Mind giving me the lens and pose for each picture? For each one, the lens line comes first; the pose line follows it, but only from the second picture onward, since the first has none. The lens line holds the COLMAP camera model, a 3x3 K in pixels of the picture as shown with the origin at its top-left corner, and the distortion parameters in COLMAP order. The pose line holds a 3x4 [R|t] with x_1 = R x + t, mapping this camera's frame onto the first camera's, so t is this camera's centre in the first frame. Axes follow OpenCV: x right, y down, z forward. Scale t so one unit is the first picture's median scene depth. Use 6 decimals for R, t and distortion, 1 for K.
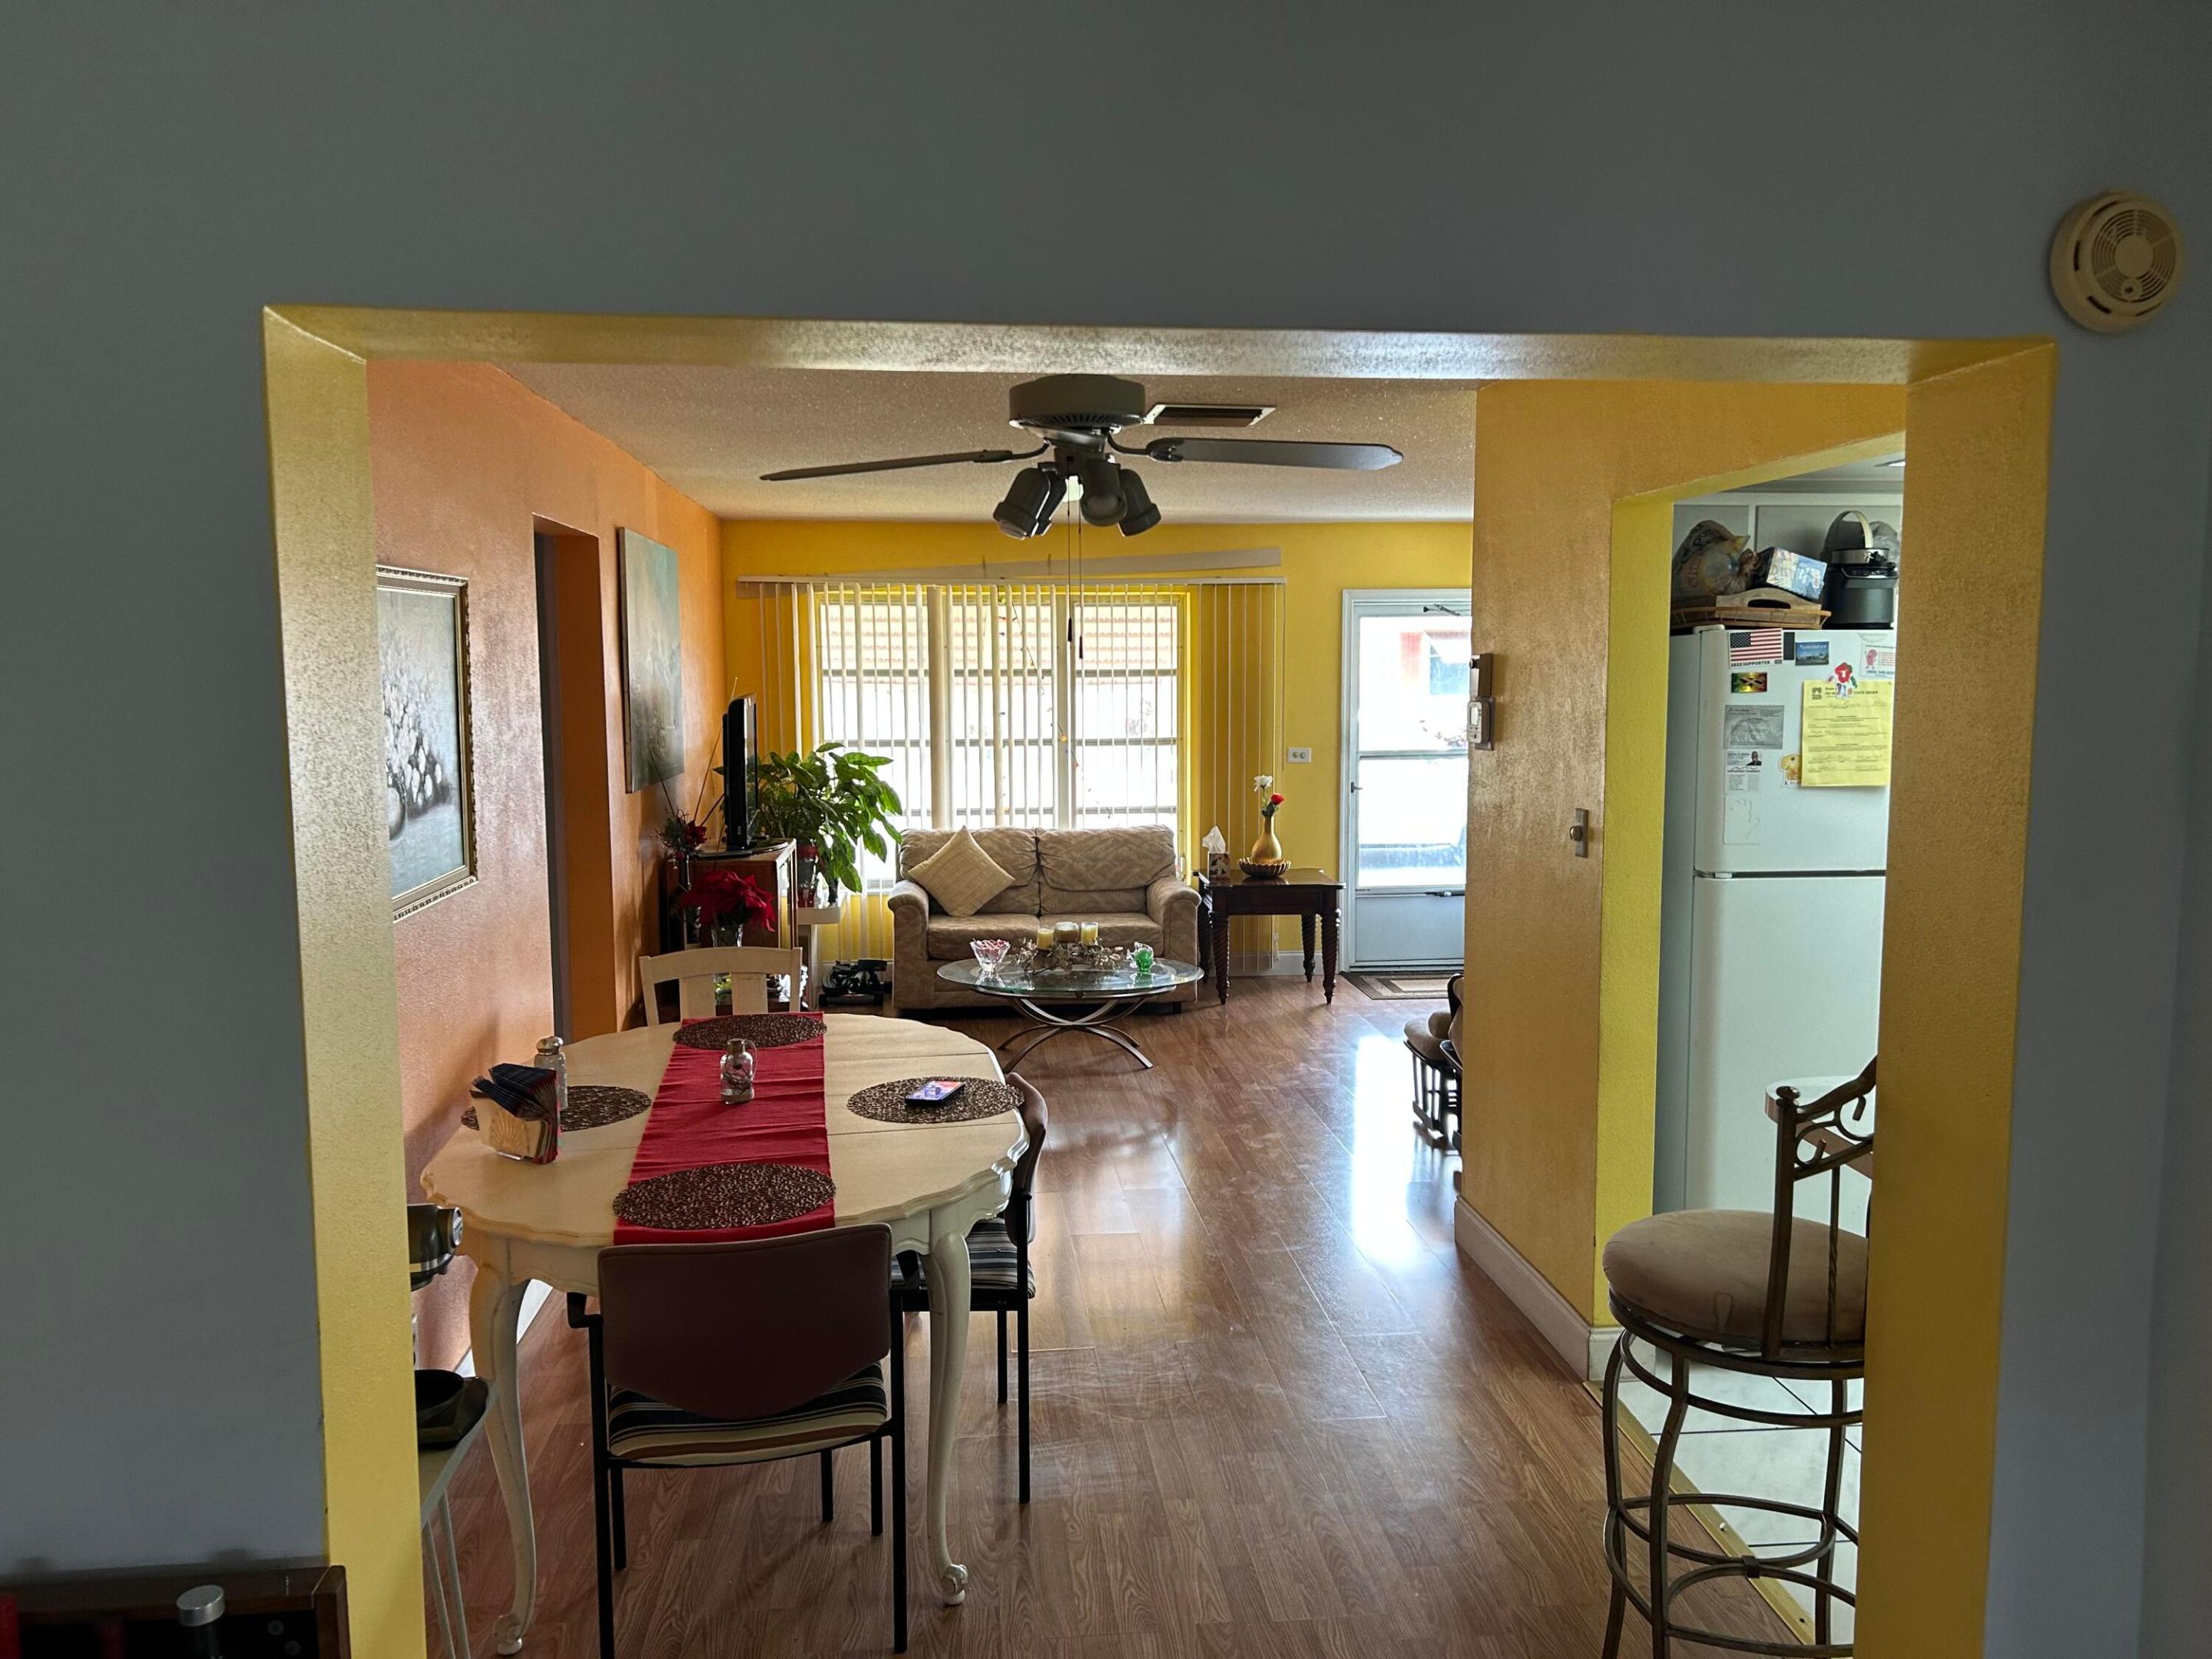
lens RADIAL K [[1650.3, 0, 1099.3], [0, 1650.3, 841.4], [0, 0, 1]] dist [0.056604, -0.058765]
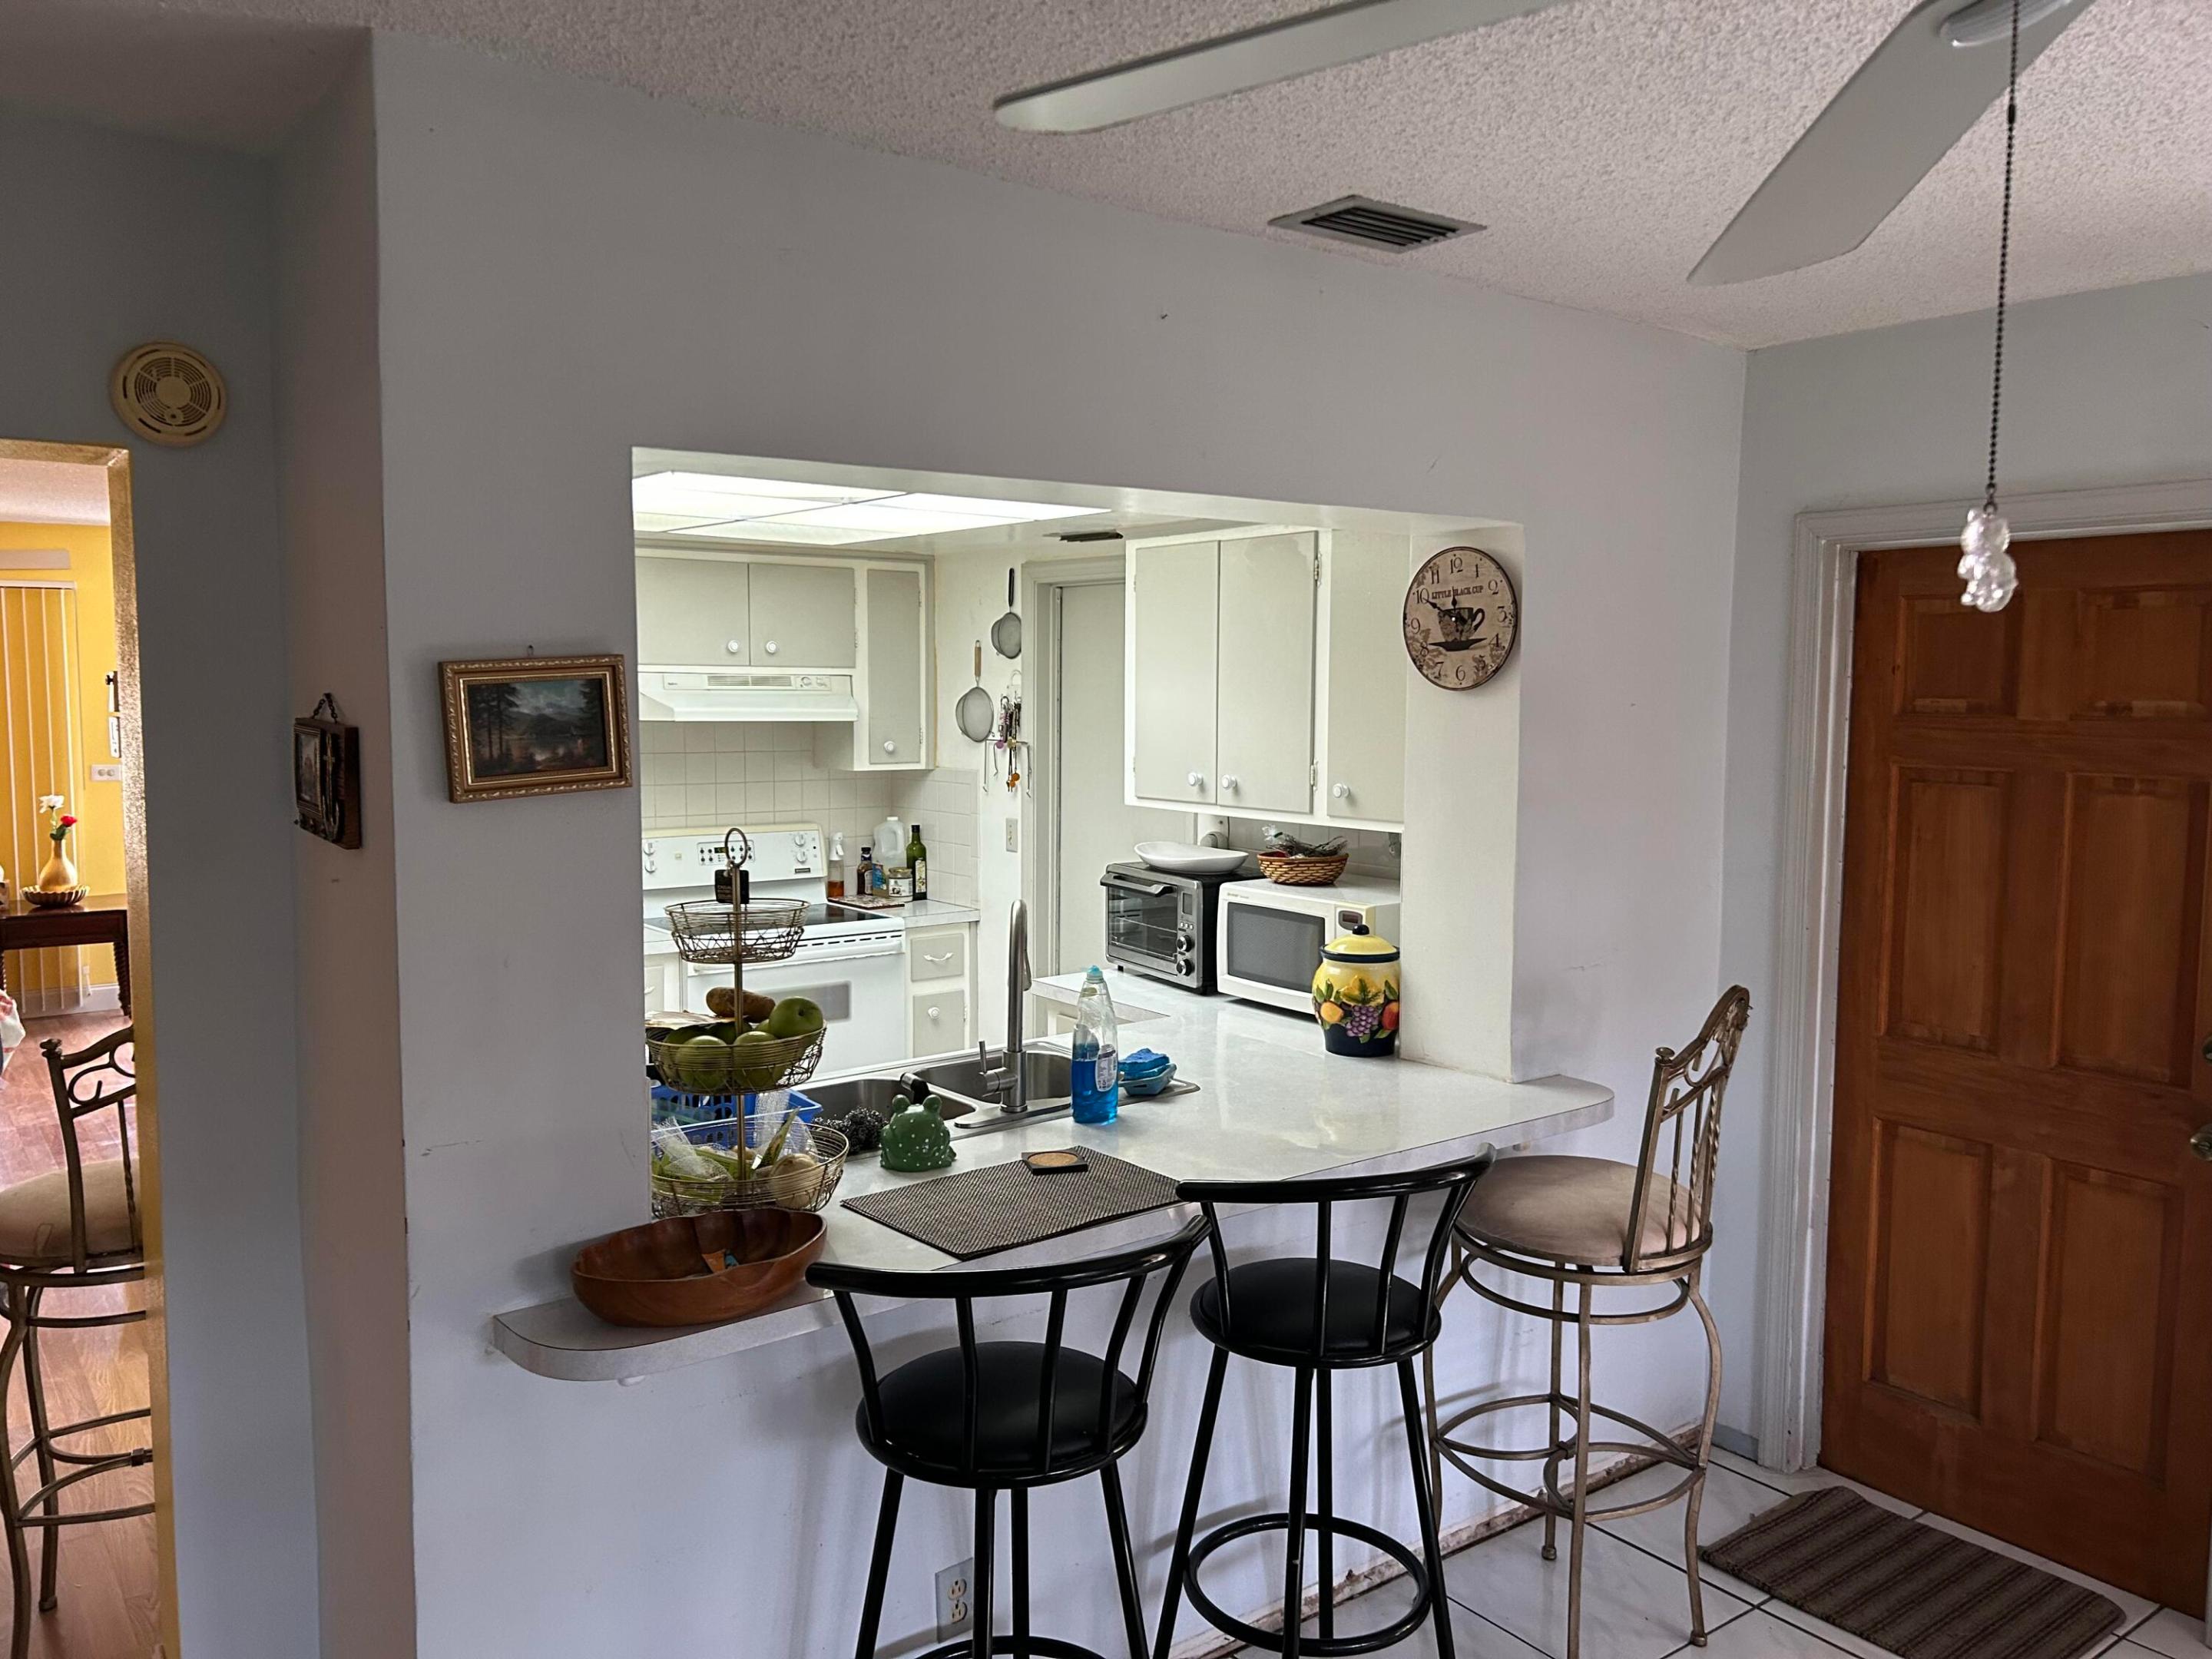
lens RADIAL K [[1650.3, 0, 1093.5], [0, 1650.3, 825.4], [0, 0, 1]] dist [0.056604, -0.058765]
pose [[0.850857, -0.037037, 0.524090, 0.130007], [0.046257, 0.998919, -0.004506, 0.010187], [-0.523357, 0.028076, 0.851651, -0.130832]]
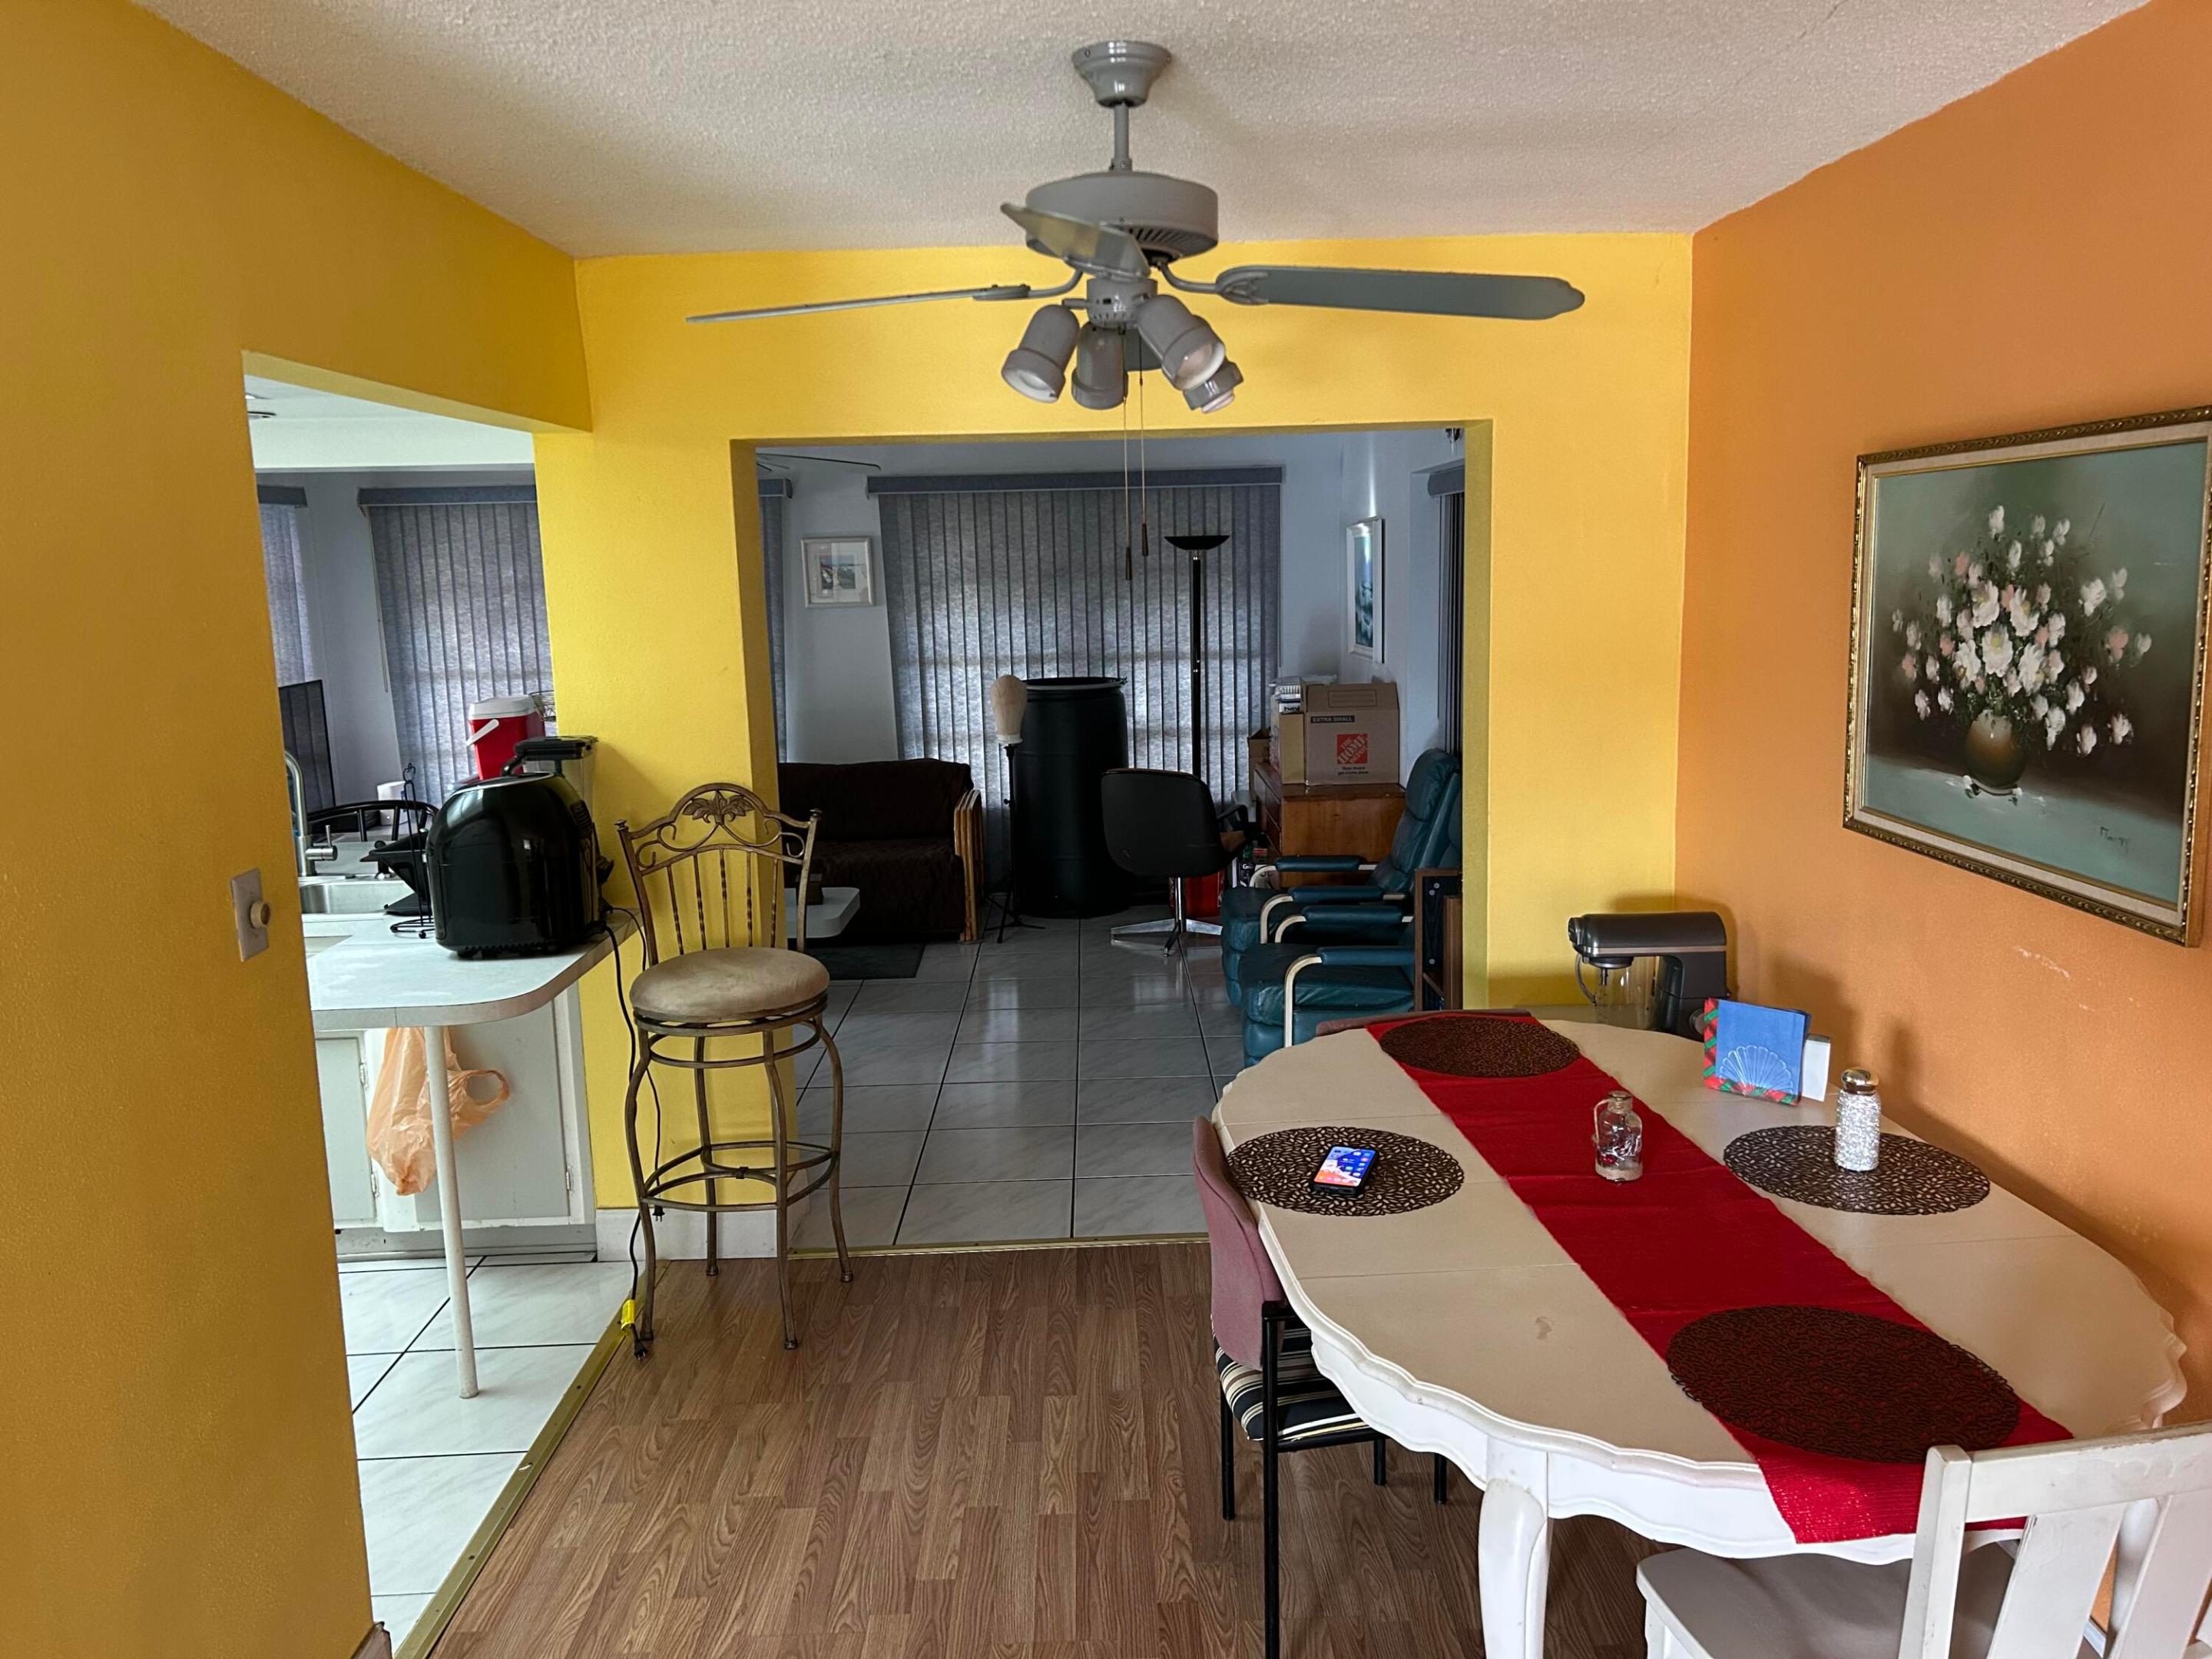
lens RADIAL K [[1650.3, 0, 1115.5], [0, 1650.3, 841.1], [0, 0, 1]] dist [0.056604, -0.058765]
pose [[-0.996655, 0.015267, 0.080284, -0.030924], [0.037072, 0.959960, 0.277673, -0.103265], [-0.072830, 0.279720, -0.957315, 0.882038]]
